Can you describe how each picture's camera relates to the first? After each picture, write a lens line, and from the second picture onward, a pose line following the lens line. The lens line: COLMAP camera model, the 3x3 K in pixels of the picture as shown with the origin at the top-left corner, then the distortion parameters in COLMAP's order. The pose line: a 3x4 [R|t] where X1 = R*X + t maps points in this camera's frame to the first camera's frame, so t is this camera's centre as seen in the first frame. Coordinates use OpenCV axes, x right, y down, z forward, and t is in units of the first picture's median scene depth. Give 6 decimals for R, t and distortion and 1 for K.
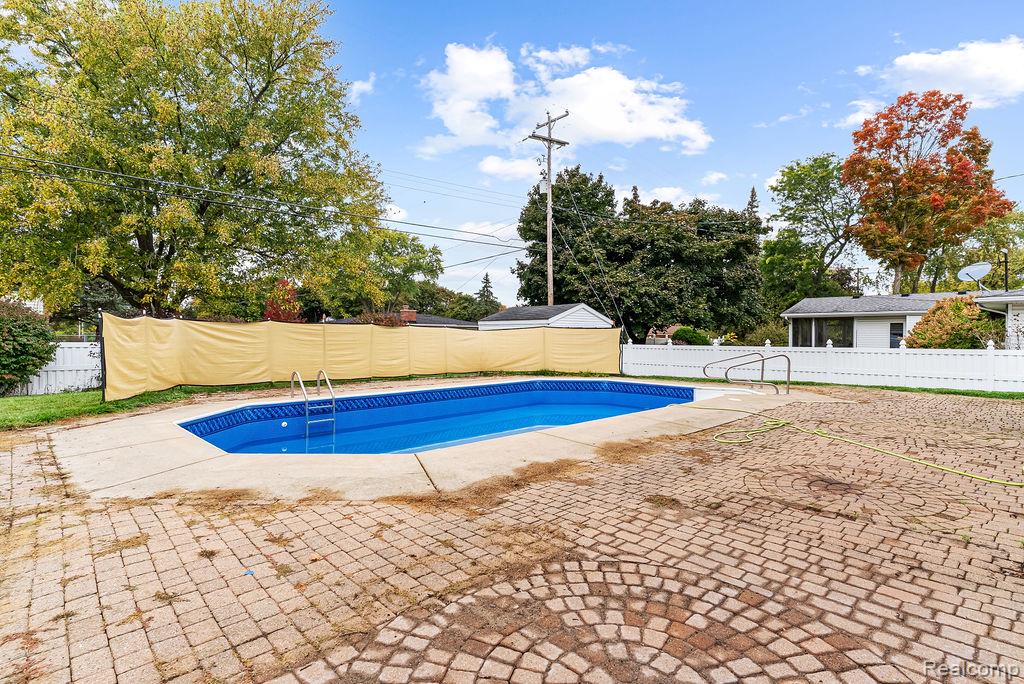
lens RADIAL K [[518.7, 0, 512.0], [0, 518.7, 342.0], [0, 0, 1]] dist [0.005122, -0.000928]
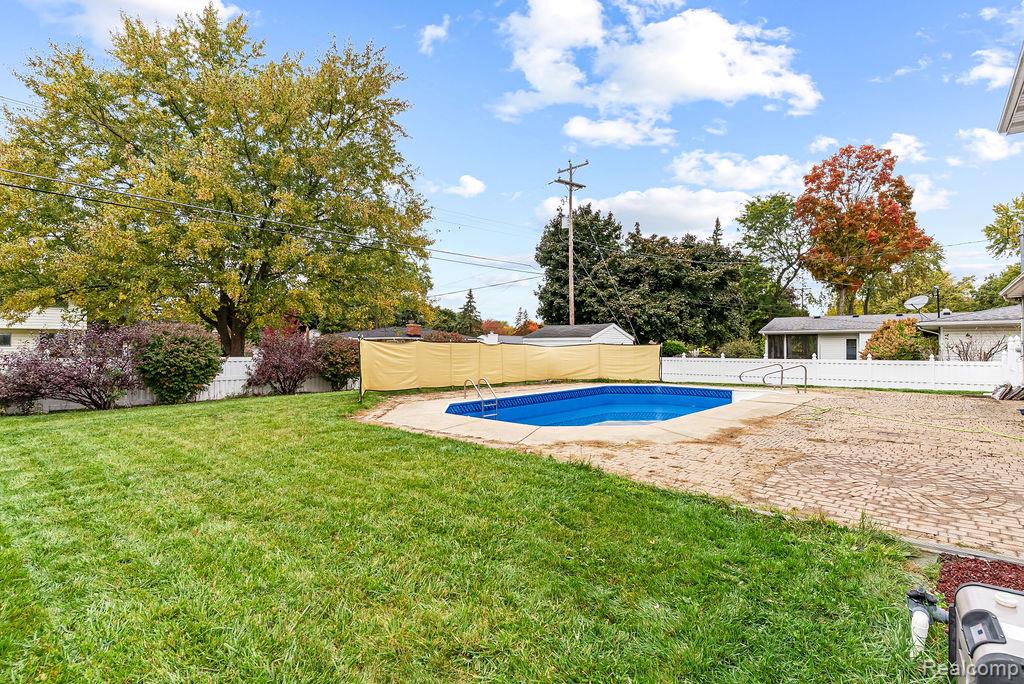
lens RADIAL K [[505.9, 0, 512.0], [0, 505.9, 342.0], [0, 0, 1]] dist [-0.002040, 0.000331]
pose [[0.996630, -0.000299, 0.082025, -0.144351], [0.002108, 0.999756, -0.021975, -0.004050], [-0.081998, 0.022074, 0.996388, -0.117676]]
